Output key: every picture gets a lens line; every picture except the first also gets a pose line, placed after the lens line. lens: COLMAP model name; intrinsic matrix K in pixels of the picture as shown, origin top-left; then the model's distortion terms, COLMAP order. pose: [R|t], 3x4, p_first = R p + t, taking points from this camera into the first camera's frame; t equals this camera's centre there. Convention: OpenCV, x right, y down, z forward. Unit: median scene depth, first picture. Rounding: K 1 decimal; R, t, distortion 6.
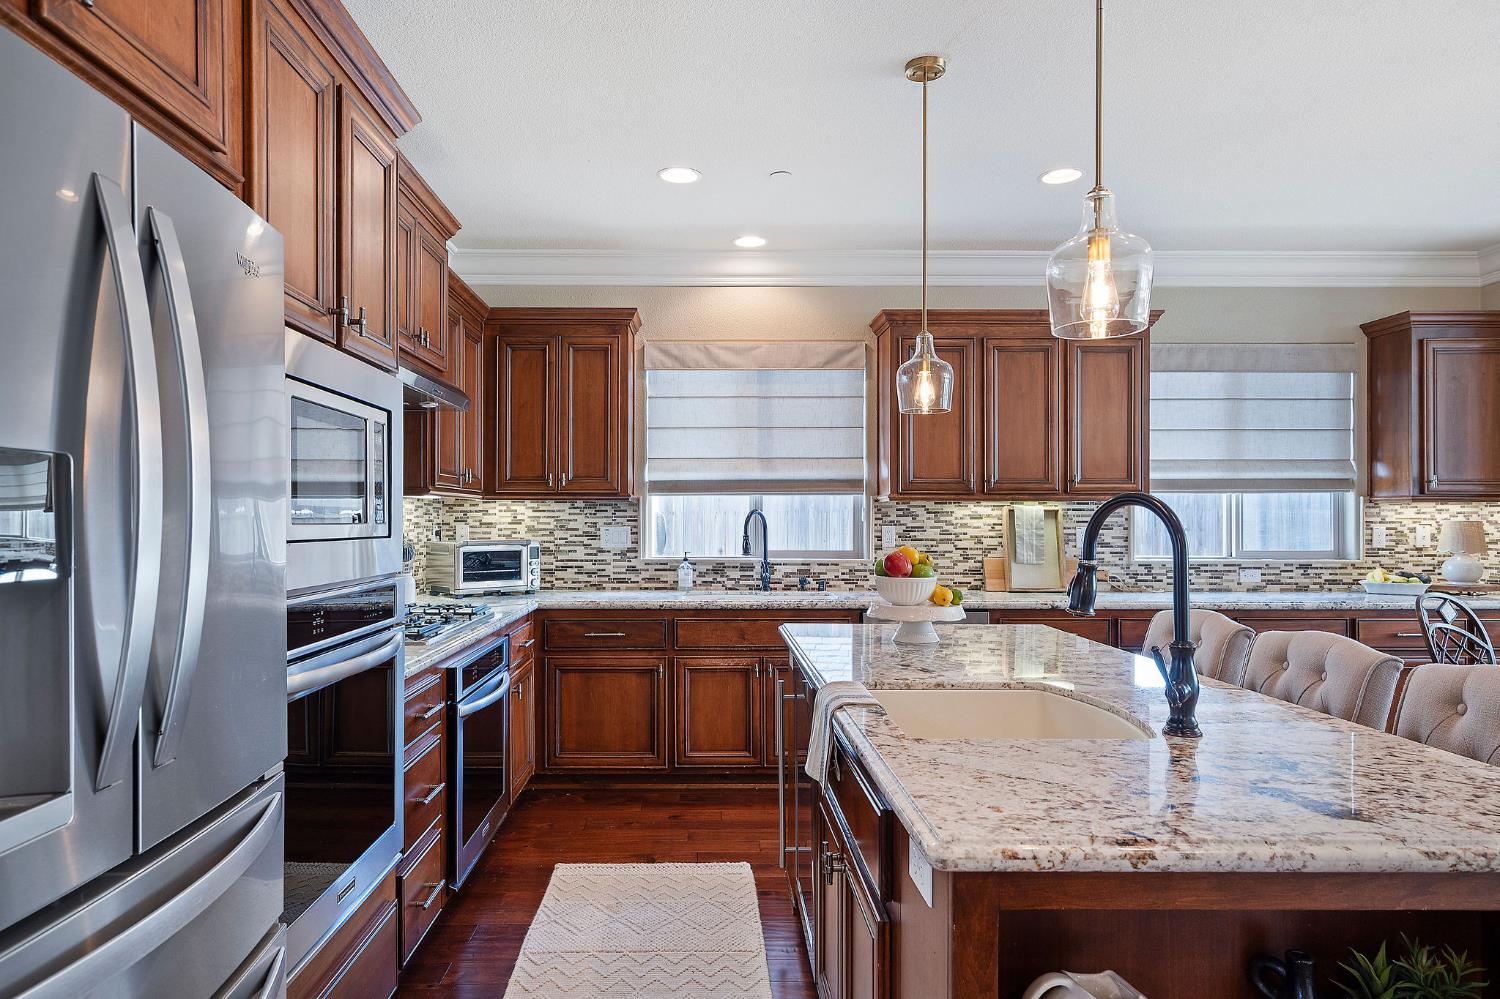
lens RADIAL K [[907.3, 0, 720.0], [0, 907.3, 520.0], [0, 0, 1]] dist [0.008678, -0.000041]
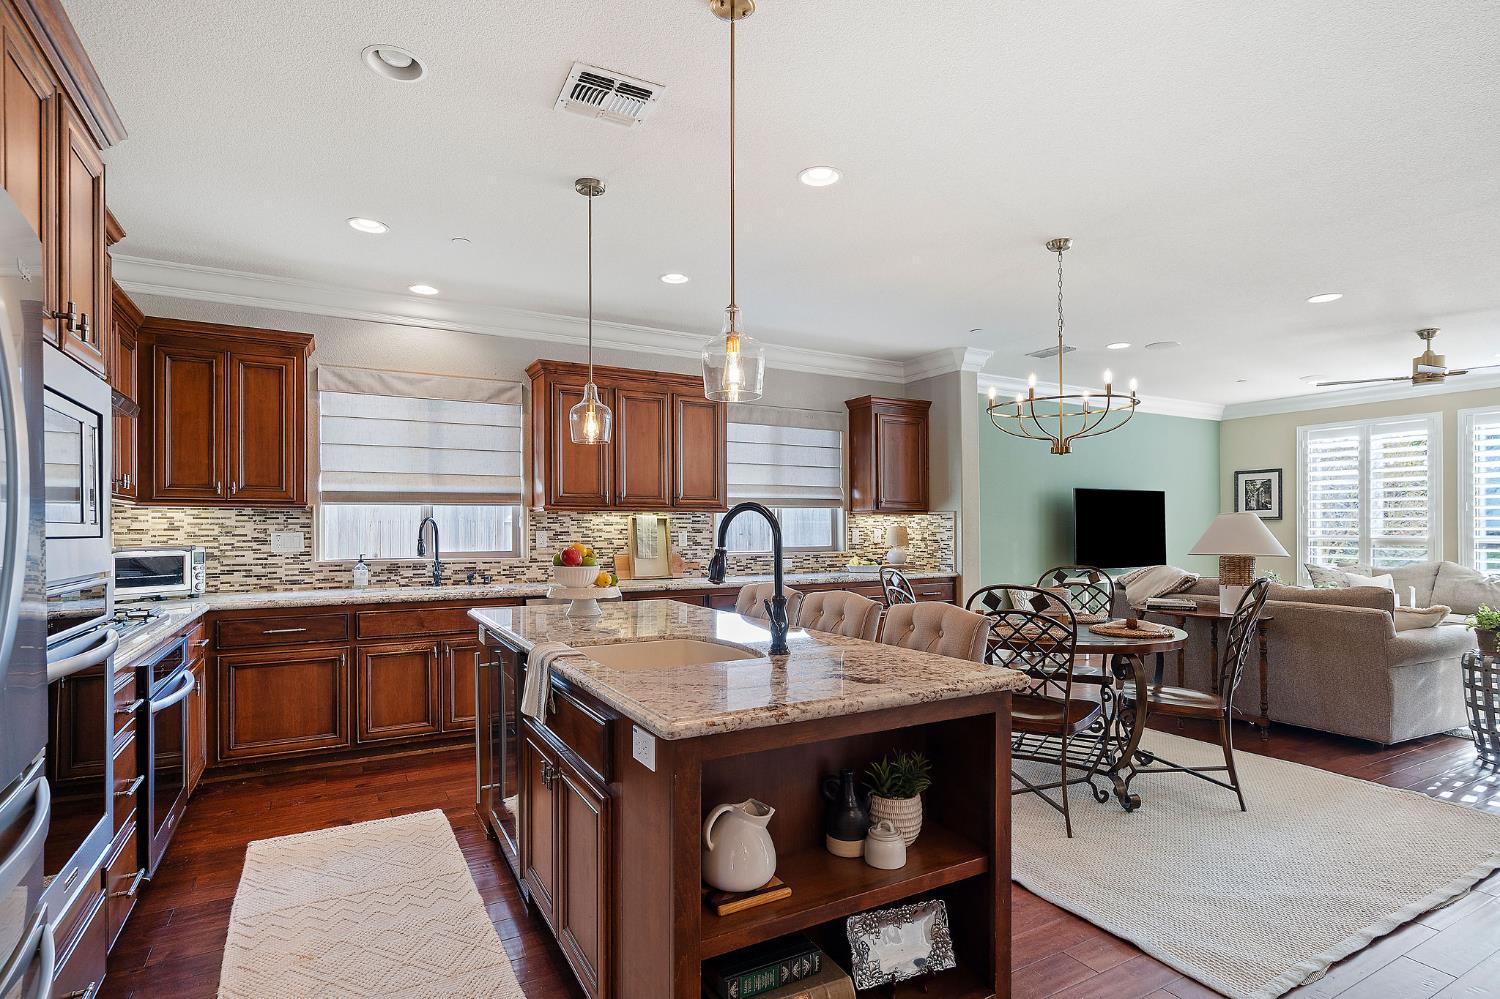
lens RADIAL K [[738.5, 0, 740.0], [0, 738.5, 528.6], [0, 0, 1]] dist [0.006208, 0.000083]
pose [[0.883959, -0.002530, 0.467558, -0.051405], [0.003393, 0.999994, -0.001003, 0.005424], [-0.467552, 0.002473, 0.883962, -0.037362]]
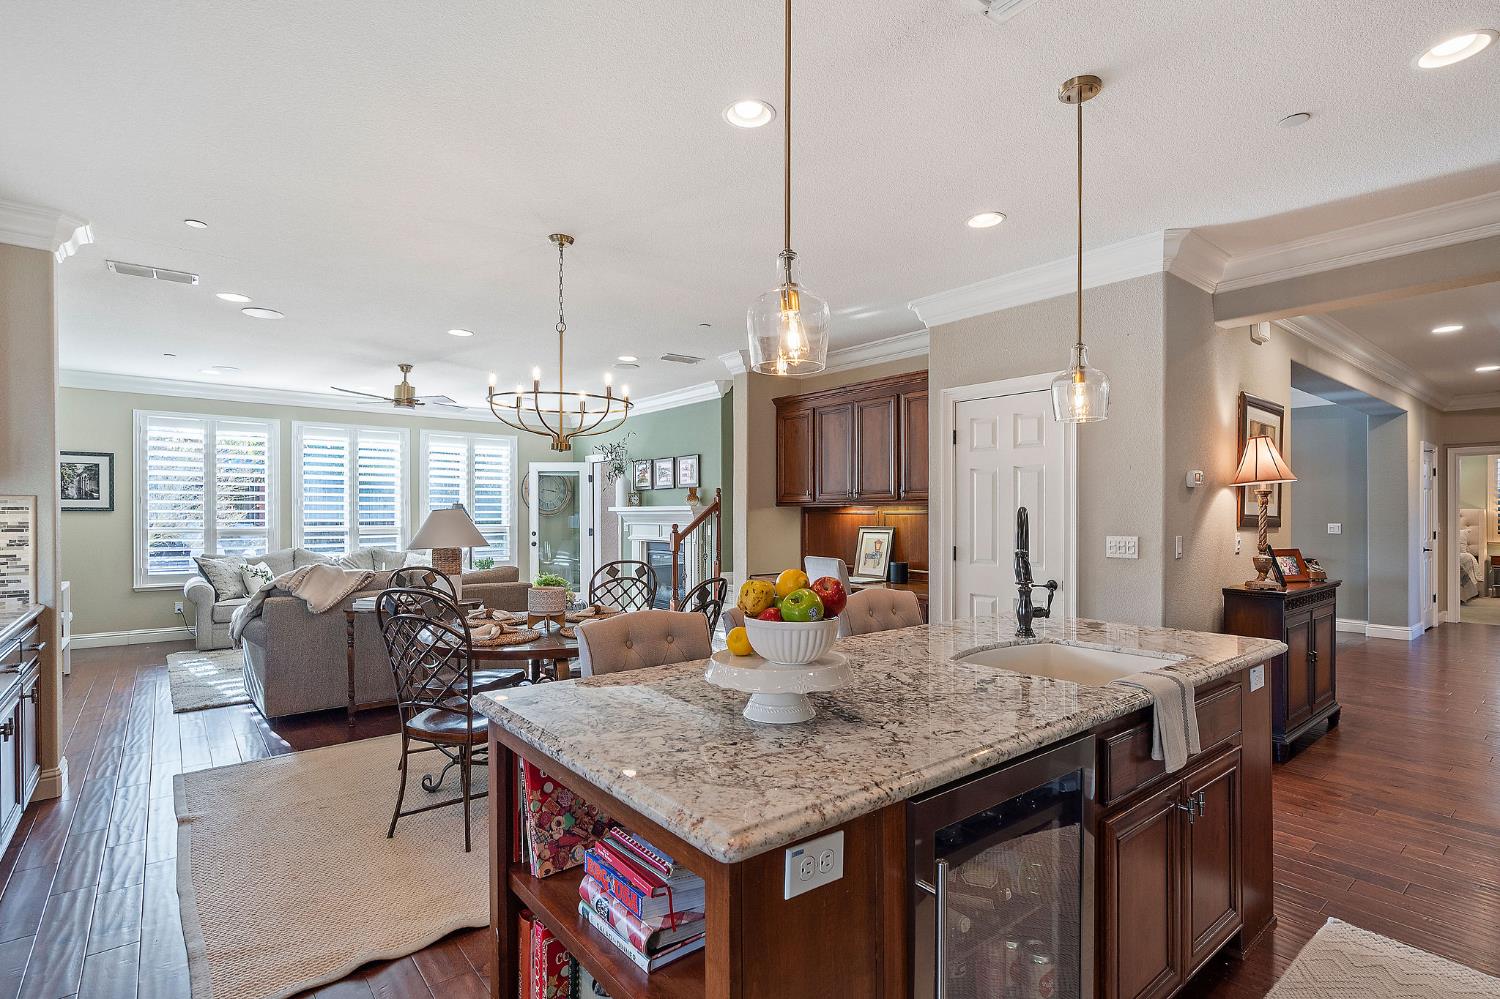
lens RADIAL K [[718.3, 0, 751.9], [0, 718.3, 508.1], [0, 0, 1]] dist [-0.000634, 0.000083]
pose [[-0.603726, 0.006679, 0.797164, -0.103359], [0.001483, 0.999973, -0.007255, -0.006377], [-0.797190, -0.003198, -0.603720, 0.738566]]
